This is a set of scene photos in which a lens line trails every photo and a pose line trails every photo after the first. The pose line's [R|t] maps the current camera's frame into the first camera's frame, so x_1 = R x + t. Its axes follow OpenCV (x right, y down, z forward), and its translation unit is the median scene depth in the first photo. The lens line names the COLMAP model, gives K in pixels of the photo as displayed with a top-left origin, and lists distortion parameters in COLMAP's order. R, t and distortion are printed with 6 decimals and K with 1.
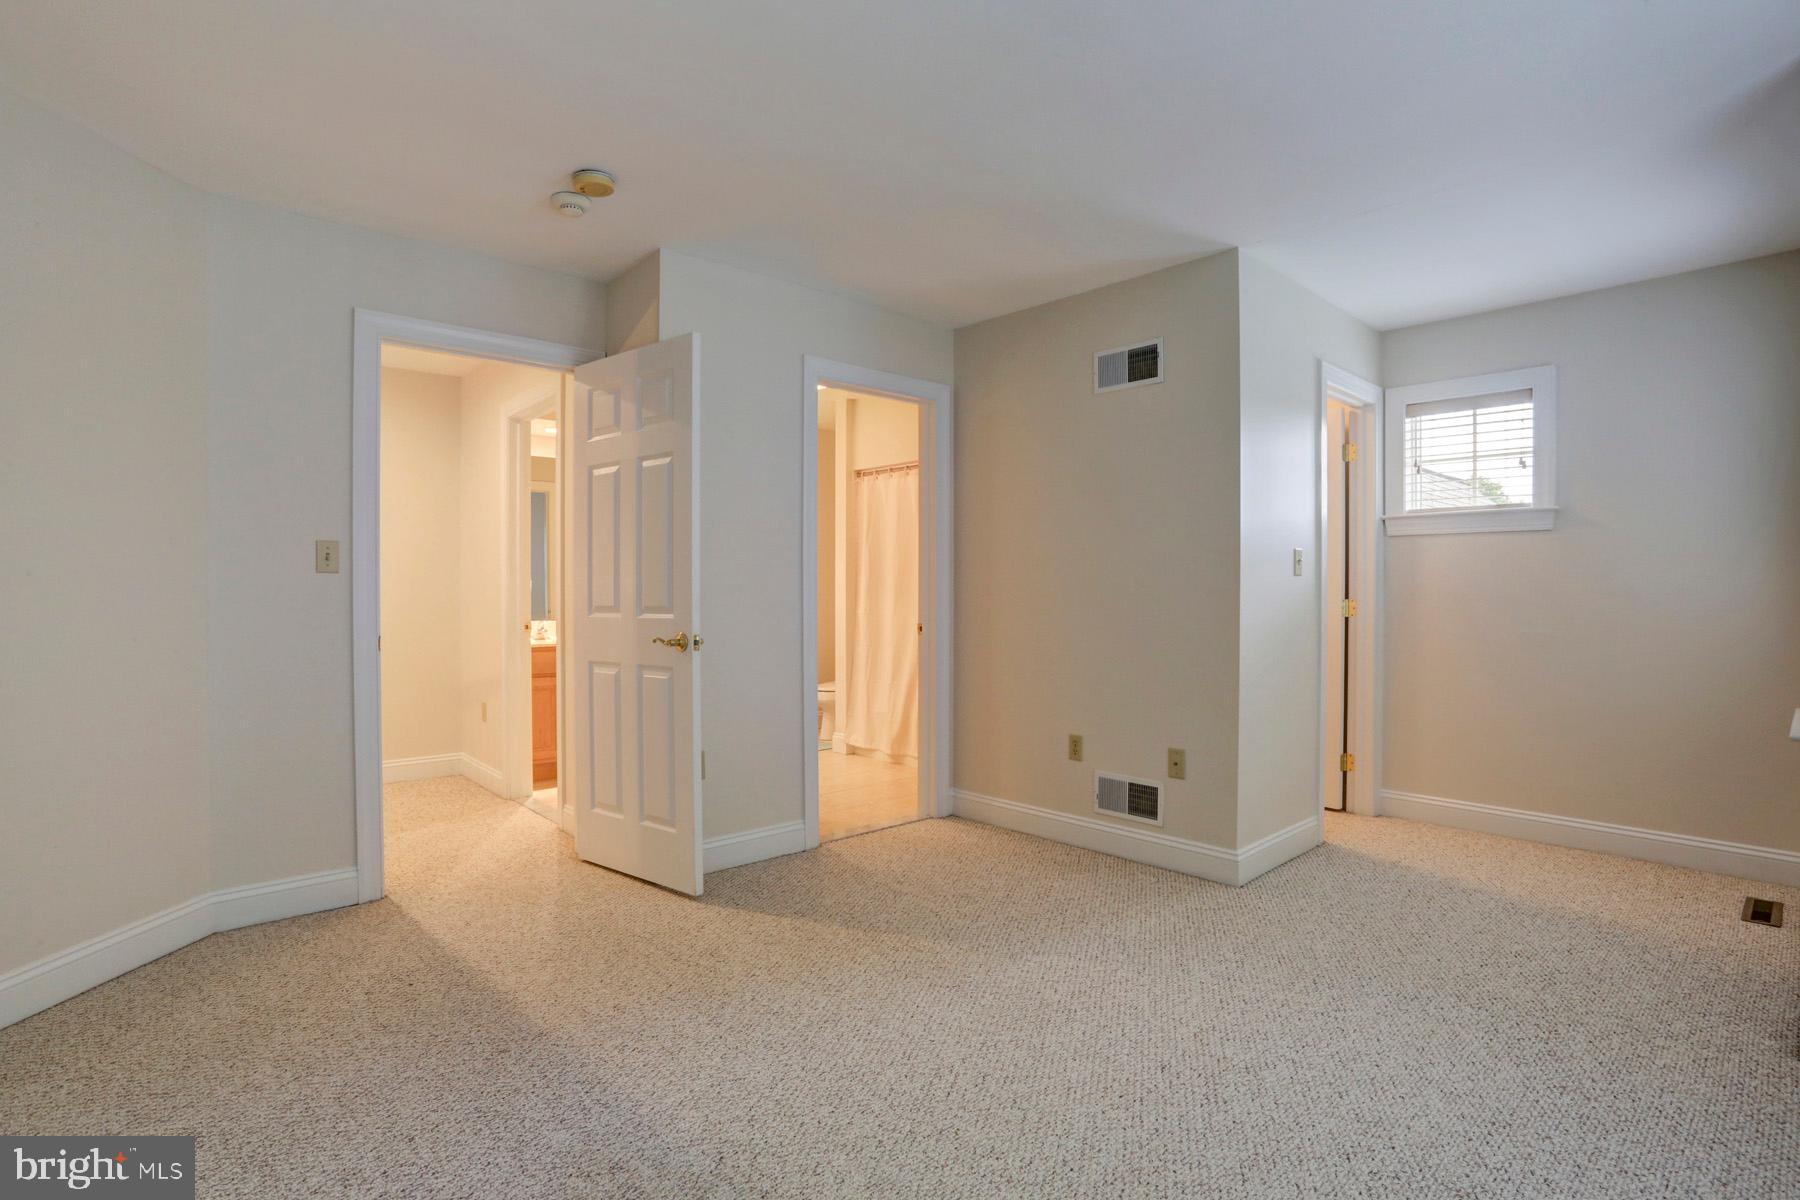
lens RADIAL K [[872.4, 0, 896.2], [0, 872.4, 598.9], [0, 0, 1]] dist [-0.071760, 0.029261]
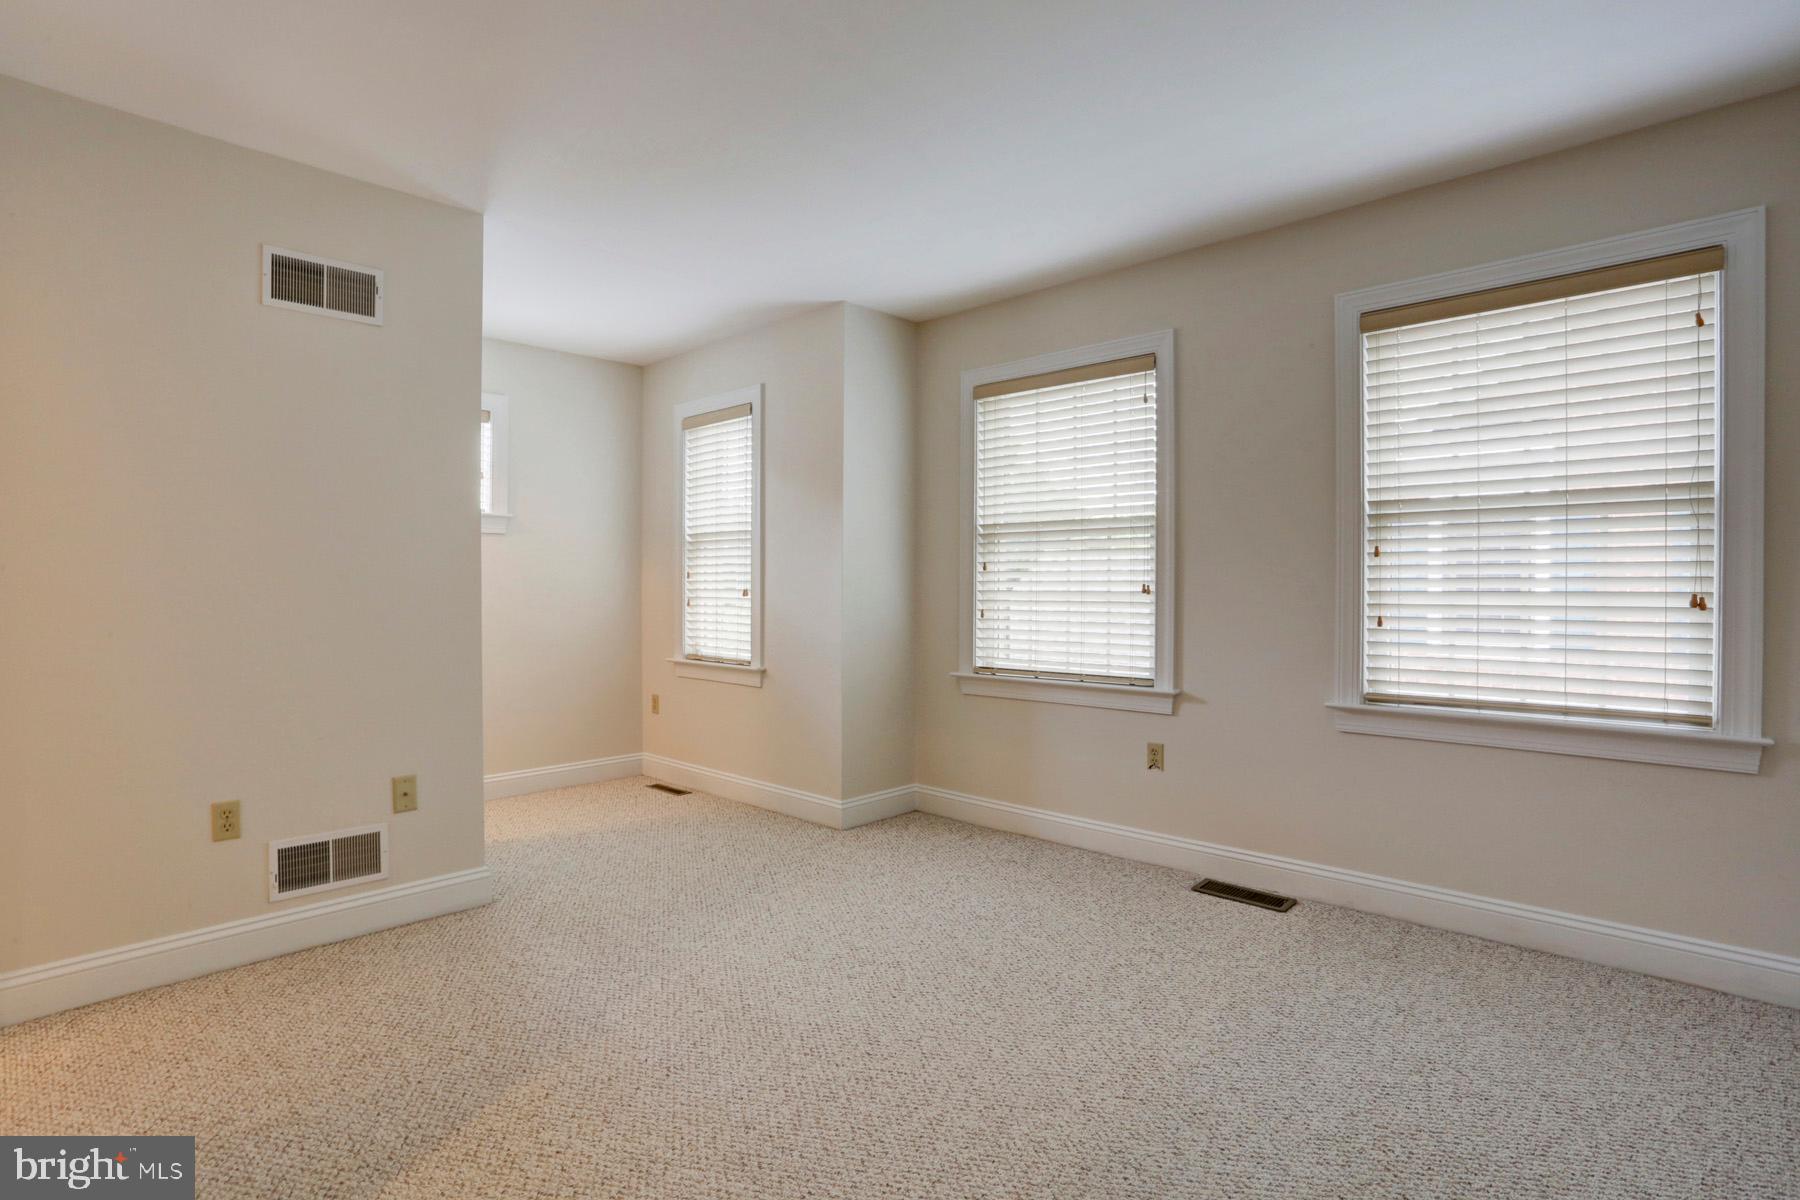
lens RADIAL K [[872.4, 0, 896.2], [0, 872.4, 598.9], [0, 0, 1]] dist [-0.071760, 0.029261]
pose [[-0.076365, -0.013510, 0.996988, -0.516720], [0.010731, 0.999839, 0.014371, -0.003322], [-0.997022, 0.011796, -0.076208, 0.582300]]
